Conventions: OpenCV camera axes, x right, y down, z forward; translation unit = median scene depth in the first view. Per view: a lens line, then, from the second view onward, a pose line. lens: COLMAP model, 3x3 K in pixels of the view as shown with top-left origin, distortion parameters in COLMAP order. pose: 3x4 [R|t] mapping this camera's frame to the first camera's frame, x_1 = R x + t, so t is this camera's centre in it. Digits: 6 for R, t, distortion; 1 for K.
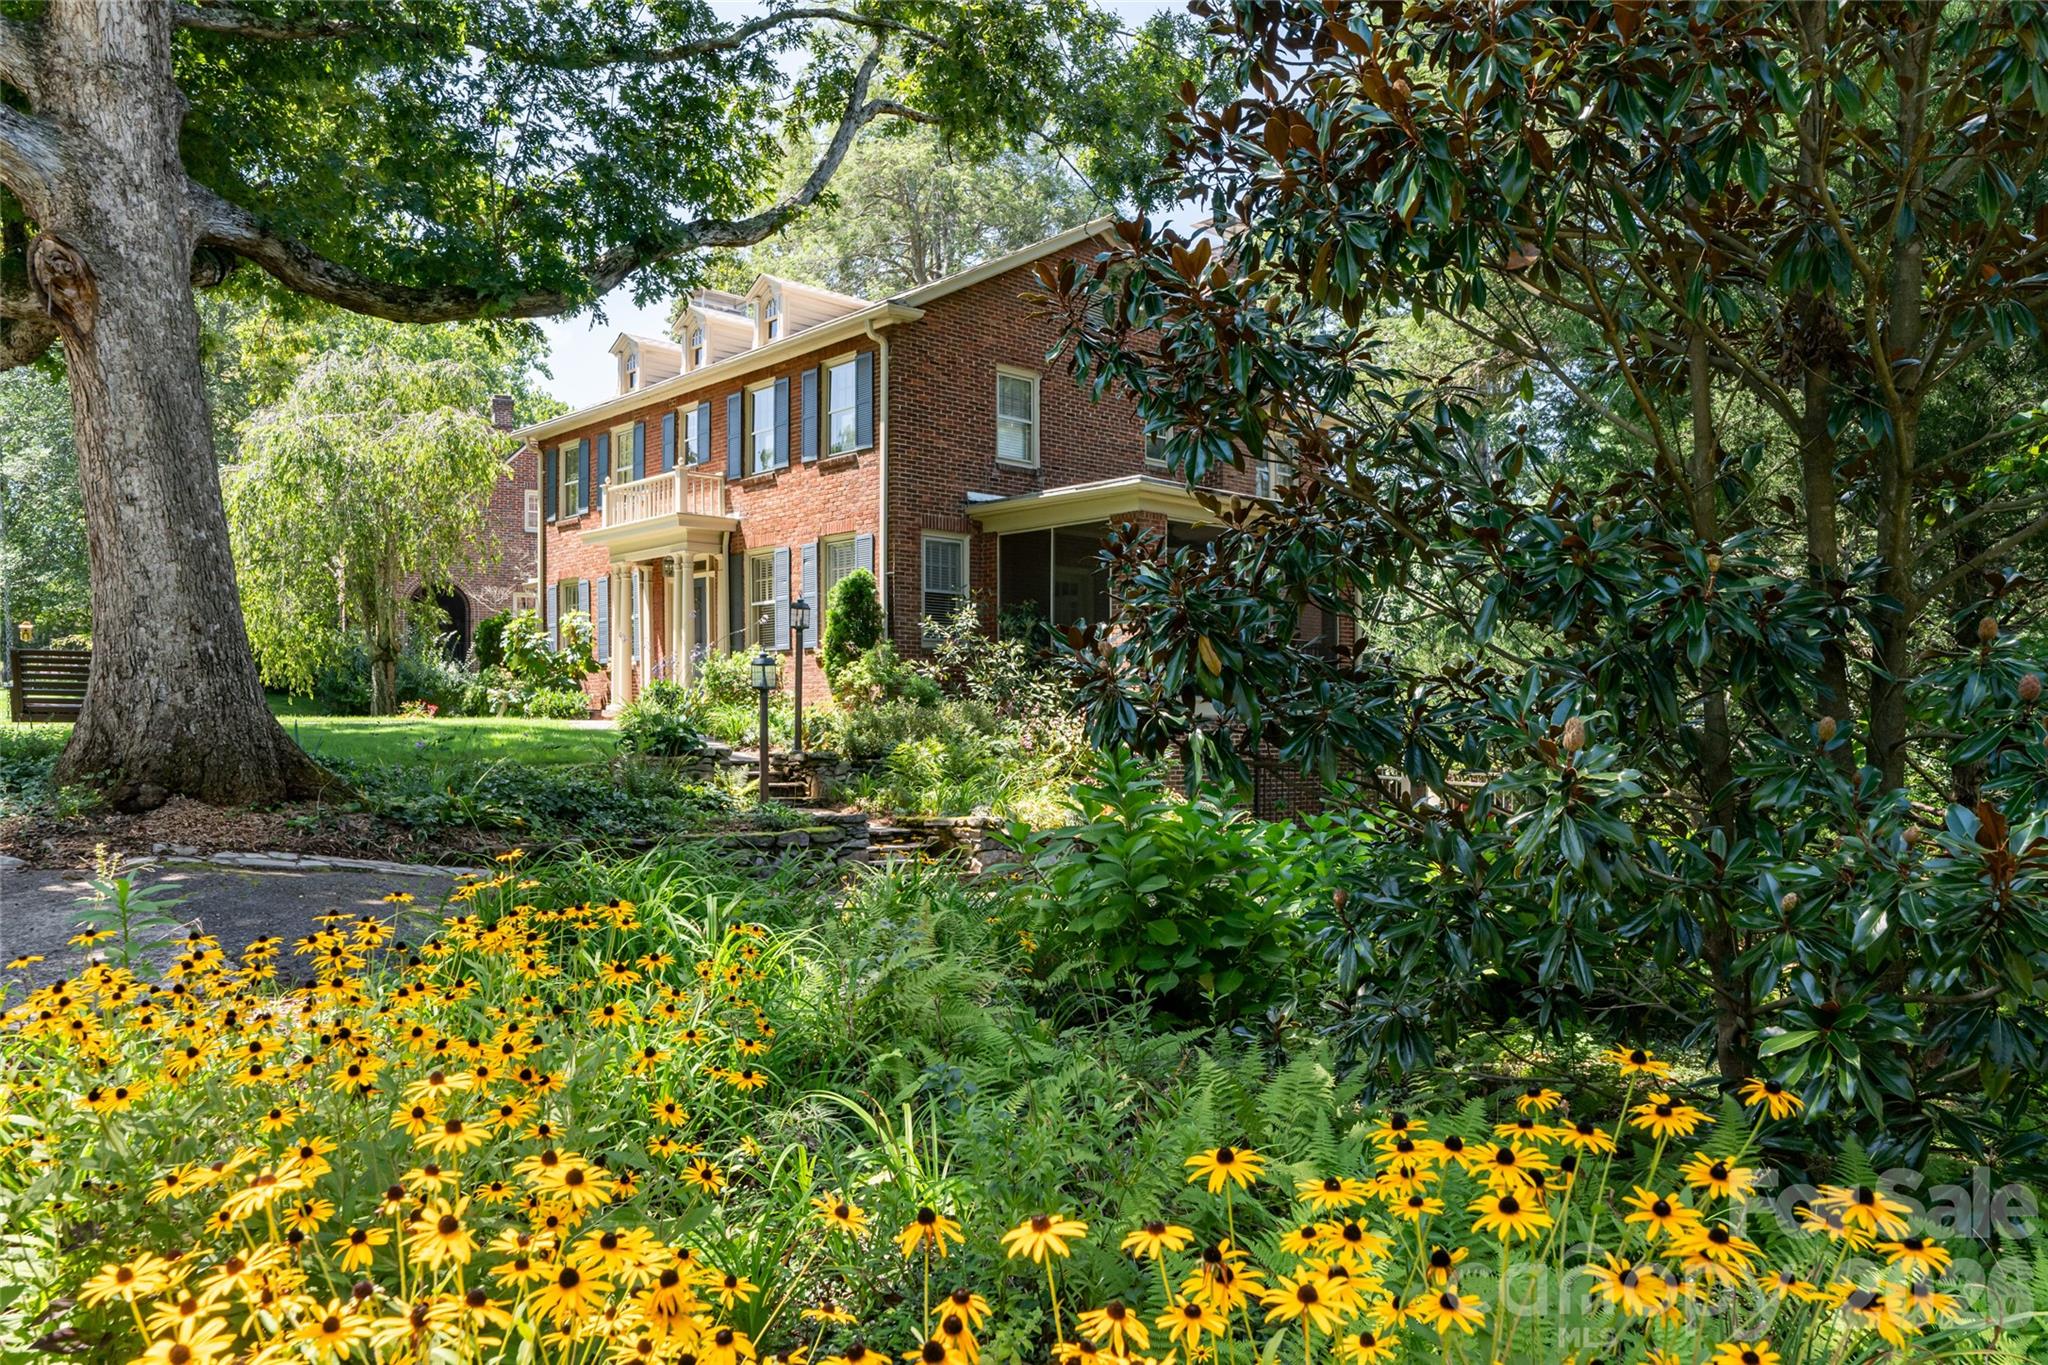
lens RADIAL K [[1275.1, 0, 881.6], [0, 1275.1, 715.6], [0, 0, 1]] dist [-0.012955, 0.004099]
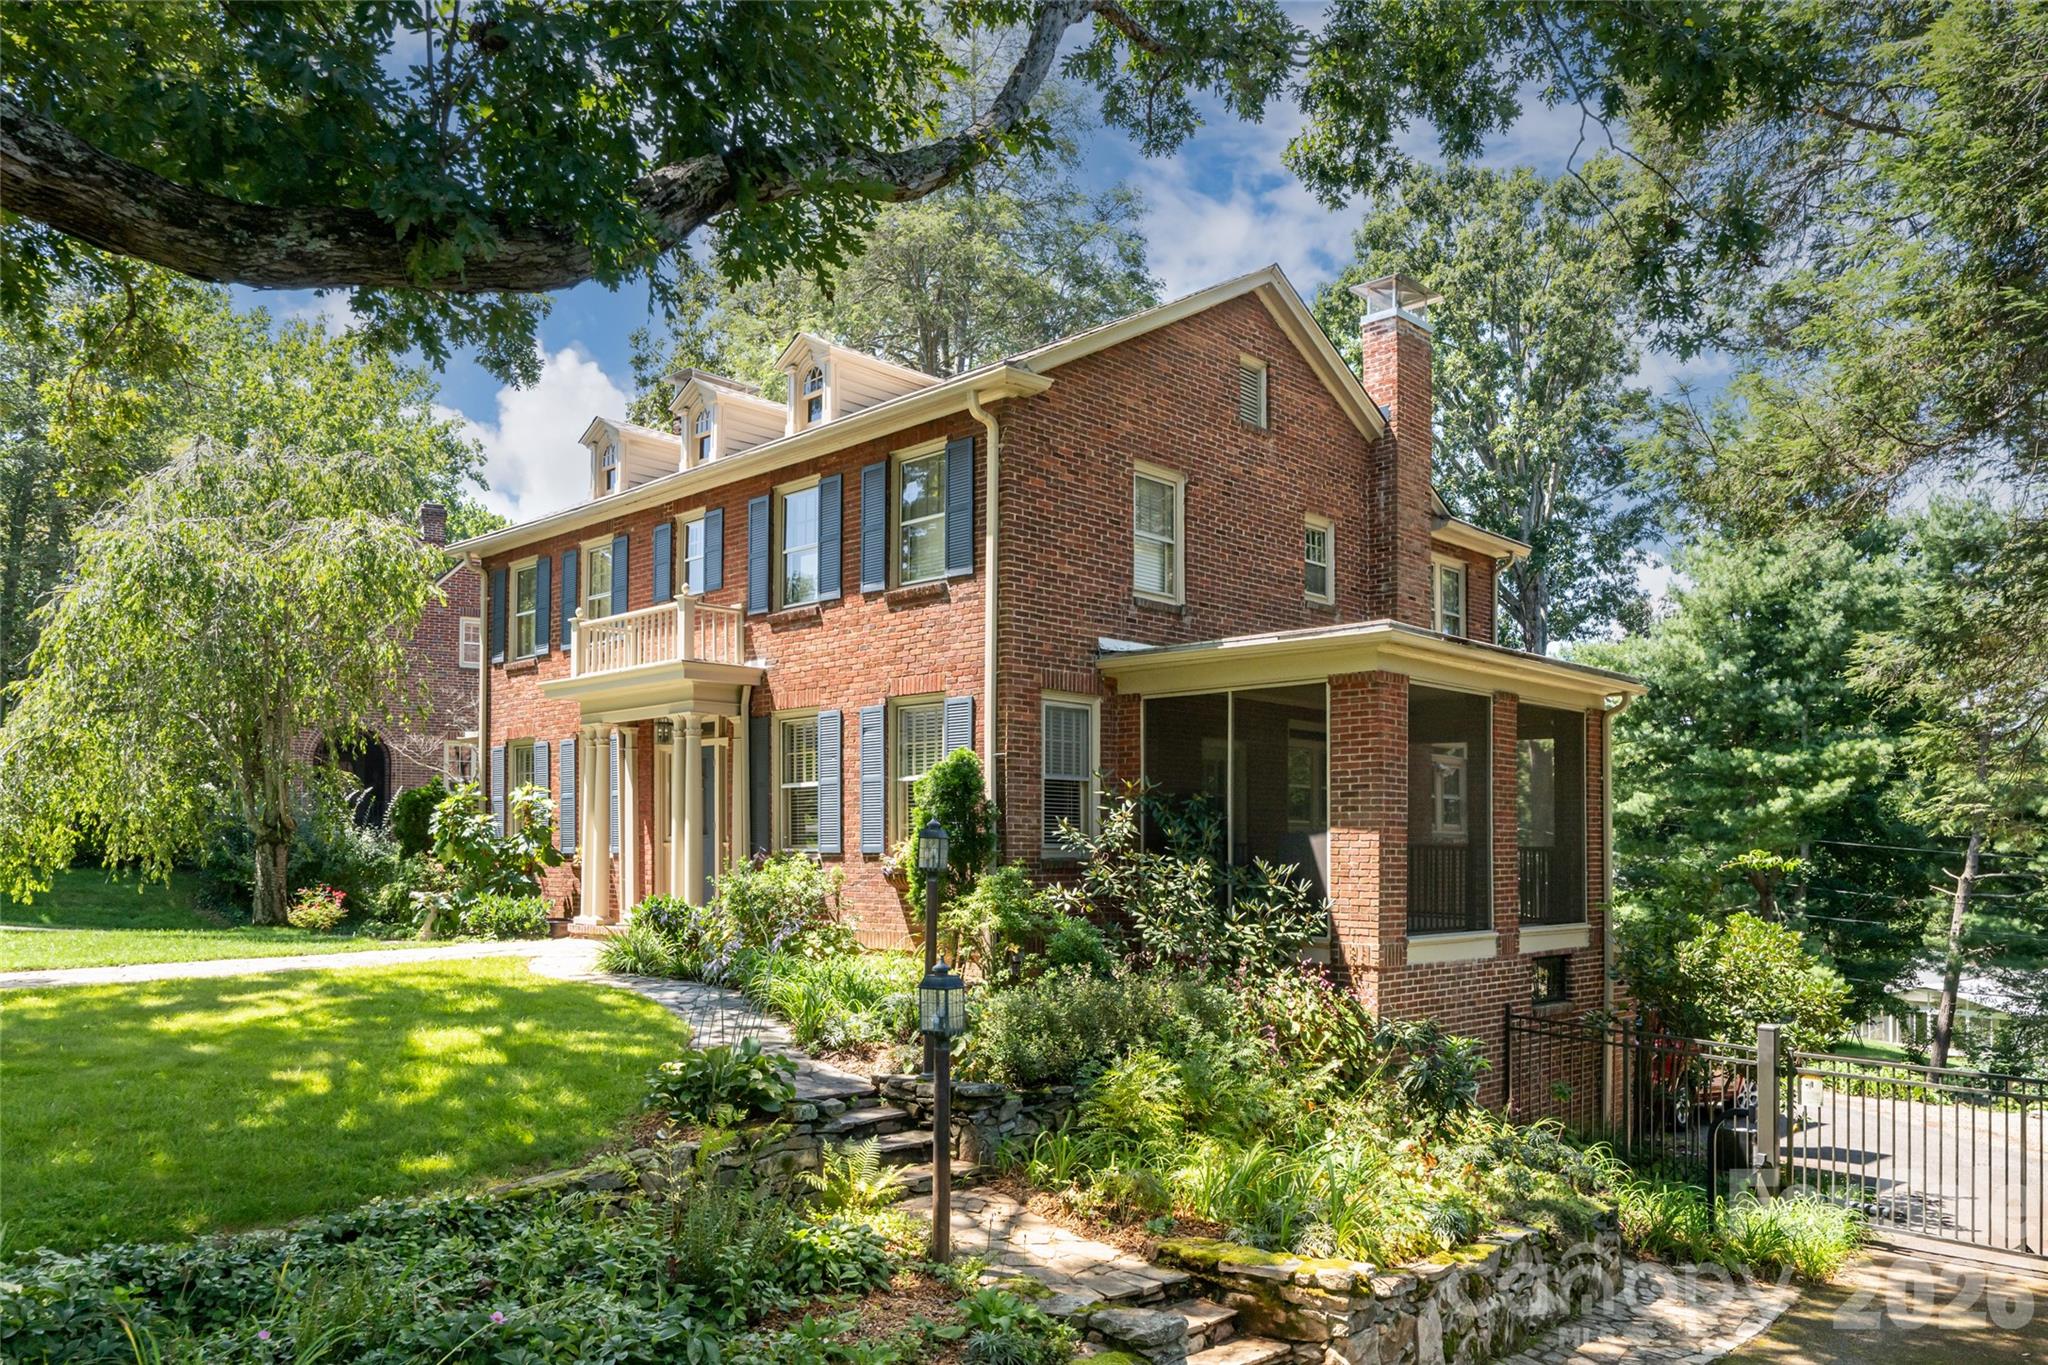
lens RADIAL K [[1330.2, 0, 899.6], [0, 1330.2, 814.0], [0, 0, 1]] dist [-0.004678, 0.001171]
pose [[0.998673, 0.004005, 0.051343, -0.072440], [-0.002654, 0.999649, -0.026352, -0.050755], [-0.051431, 0.026181, 0.998333, 0.237202]]
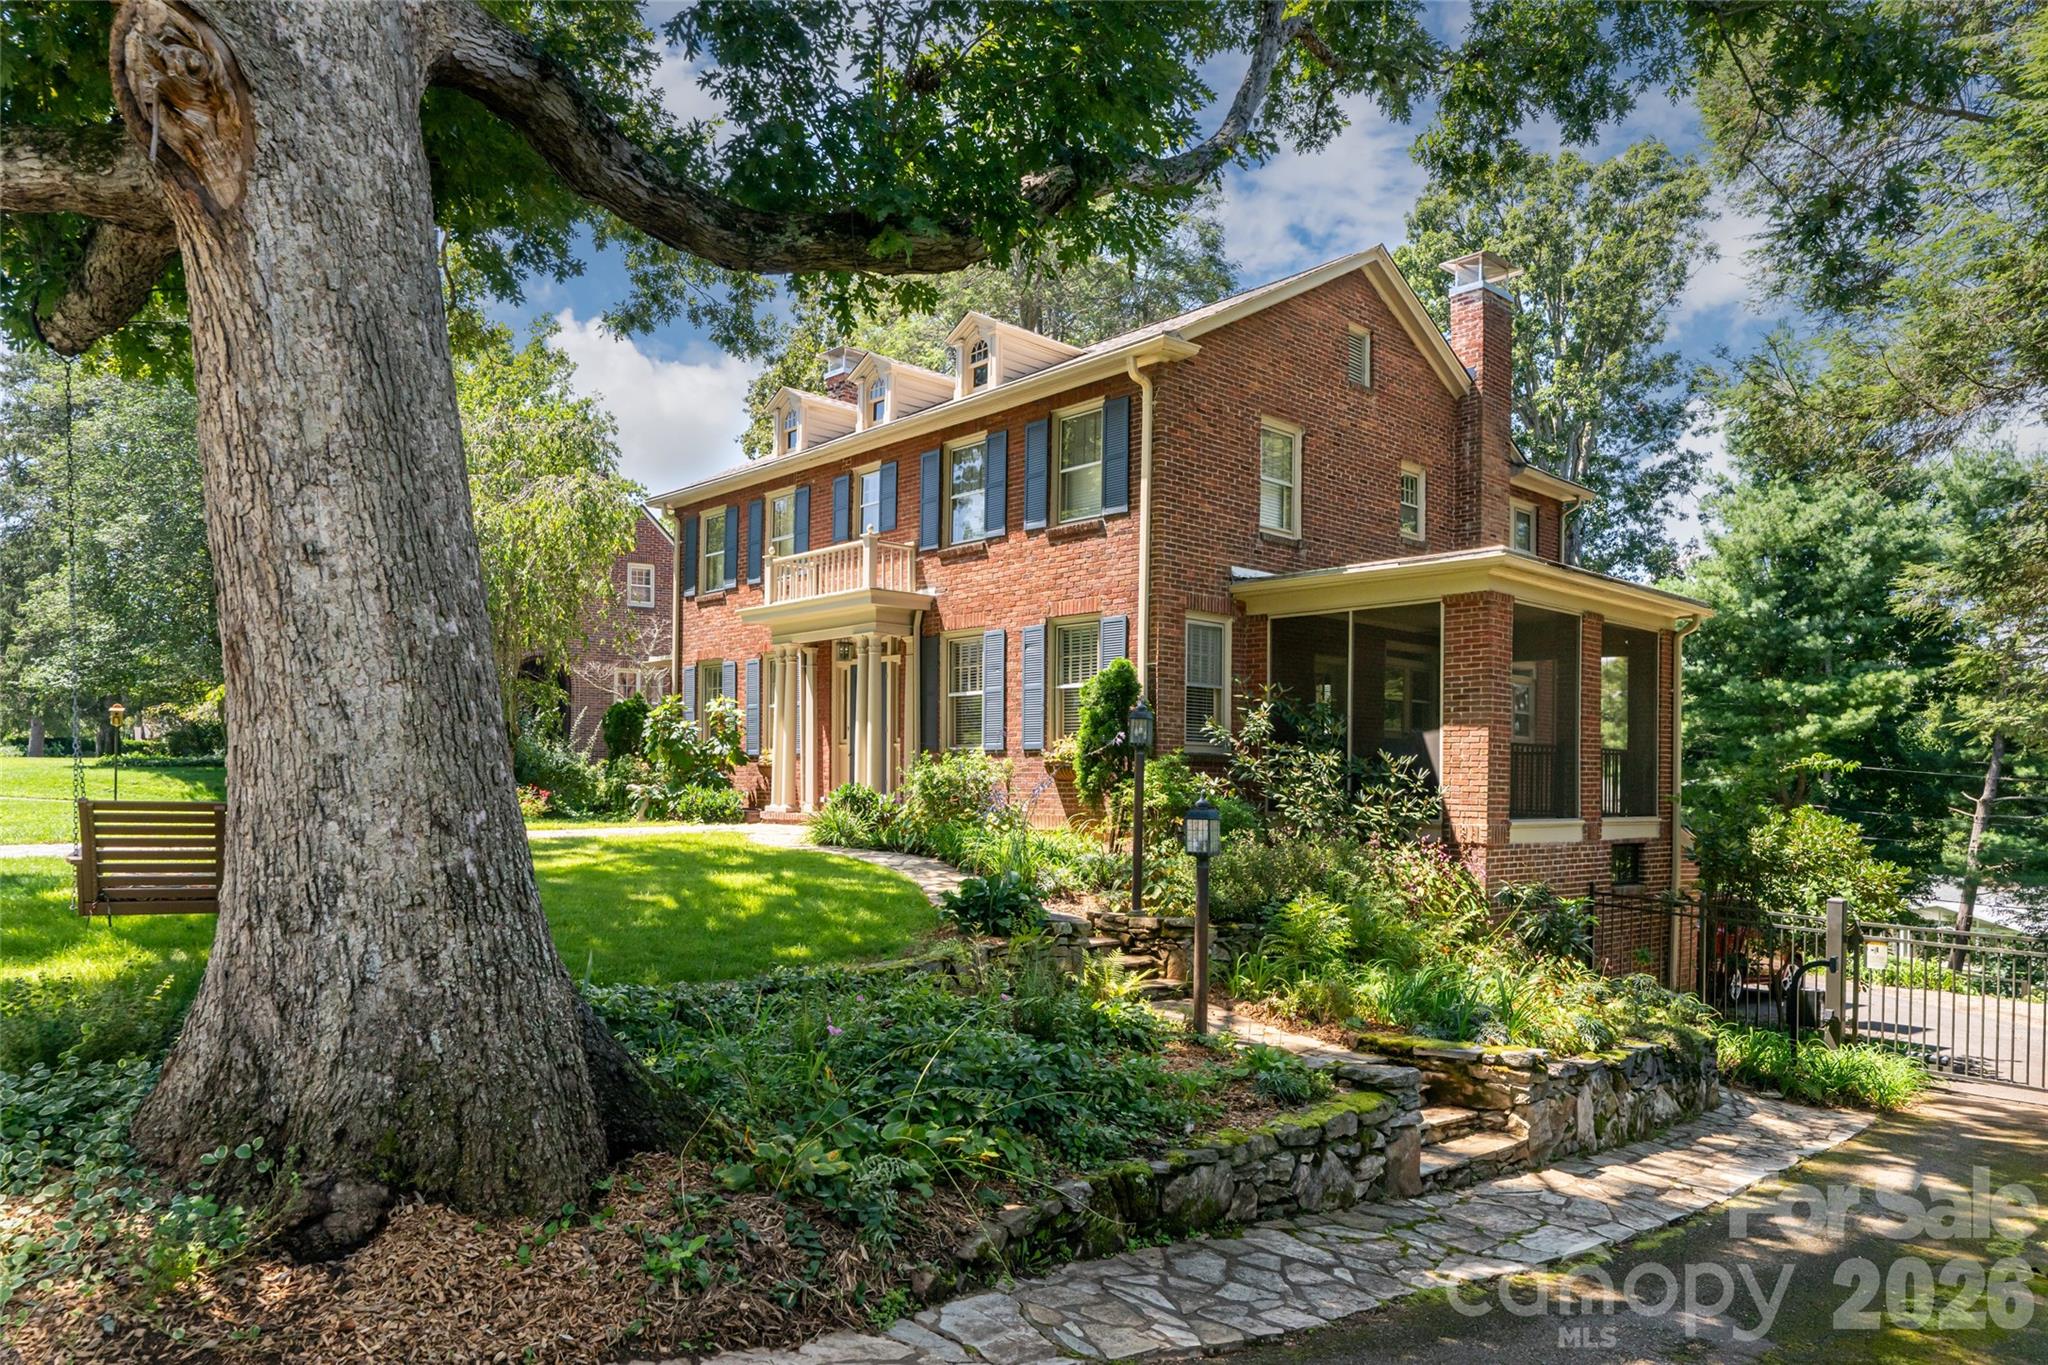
lens RADIAL K [[1178.2, 0, 872.8], [0, 1178.2, 759.4], [0, 0, 1]] dist [-0.005857, -0.002382]
pose [[0.999633, 0.011975, -0.024282, -0.130967], [-0.012310, 0.999830, -0.013695, -0.031620], [0.024113, 0.013988, 0.999611, 0.199996]]
